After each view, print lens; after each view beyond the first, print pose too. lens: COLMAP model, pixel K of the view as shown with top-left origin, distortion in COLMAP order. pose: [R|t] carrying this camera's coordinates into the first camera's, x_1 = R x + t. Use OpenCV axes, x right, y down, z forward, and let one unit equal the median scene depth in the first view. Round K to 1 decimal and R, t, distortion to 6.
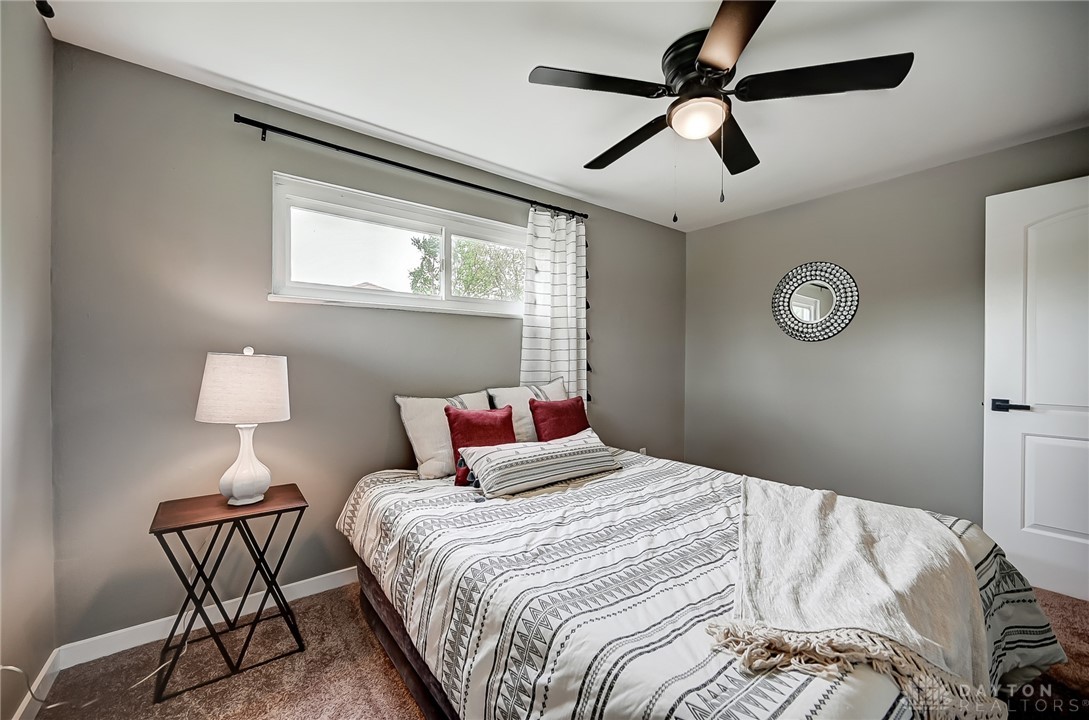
lens RADIAL K [[436.2, 0, 549.4], [0, 436.2, 363.4], [0, 0, 1]] dist [-0.001355, 0.000894]
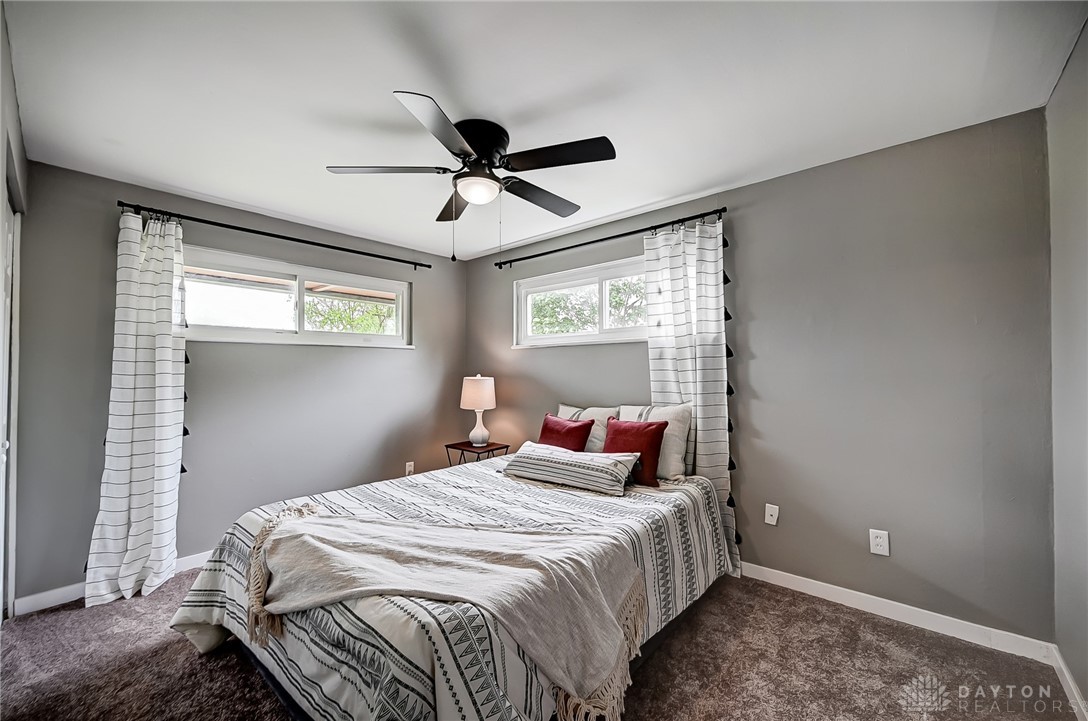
lens RADIAL K [[435.8, 0, 548.6], [0, 435.8, 361.2], [0, 0, 1]] dist [-0.001355, 0.000894]
pose [[0.193838, -0.023831, -0.980744, 0.975943], [0.000475, 0.999707, -0.024198, -0.031487], [0.981033, 0.004225, 0.193792, 0.595985]]
